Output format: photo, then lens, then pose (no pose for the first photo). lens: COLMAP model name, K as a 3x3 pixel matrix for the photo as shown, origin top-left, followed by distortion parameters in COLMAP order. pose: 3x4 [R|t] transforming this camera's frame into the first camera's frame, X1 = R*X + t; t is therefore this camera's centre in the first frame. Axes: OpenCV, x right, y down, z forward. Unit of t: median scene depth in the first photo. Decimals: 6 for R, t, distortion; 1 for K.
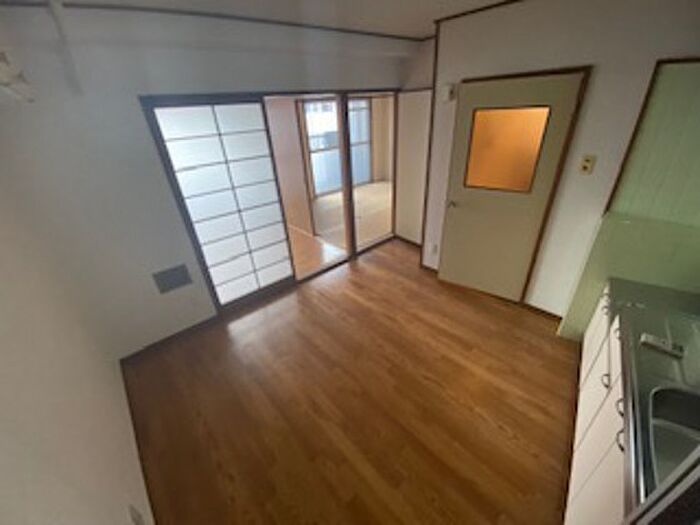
lens RADIAL K [[283.8, 0, 346.4], [0, 283.8, 263.7], [0, 0, 1]] dist [0.018526, -0.019505]
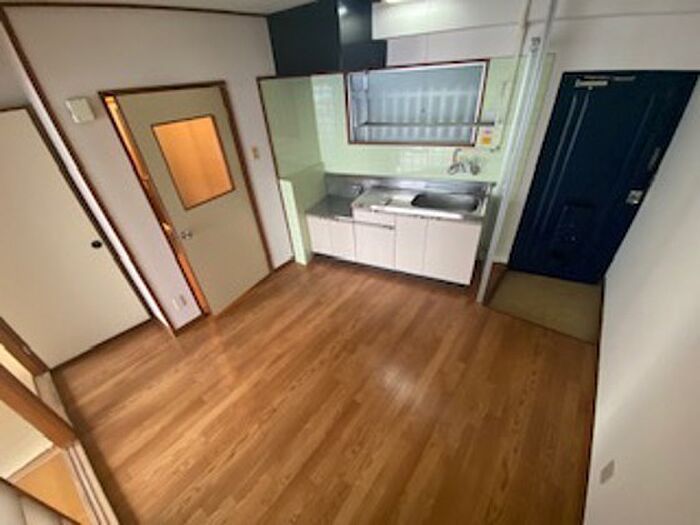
lens RADIAL K [[283.8, 0, 346.4], [0, 283.8, 263.7], [0, 0, 1]] dist [0.018526, -0.019505]
pose [[-0.192669, -0.484276, 0.853437, -0.540702], [0.539883, 0.673945, 0.504306, -0.362708], [-0.819393, 0.557921, 0.131604, 0.613279]]
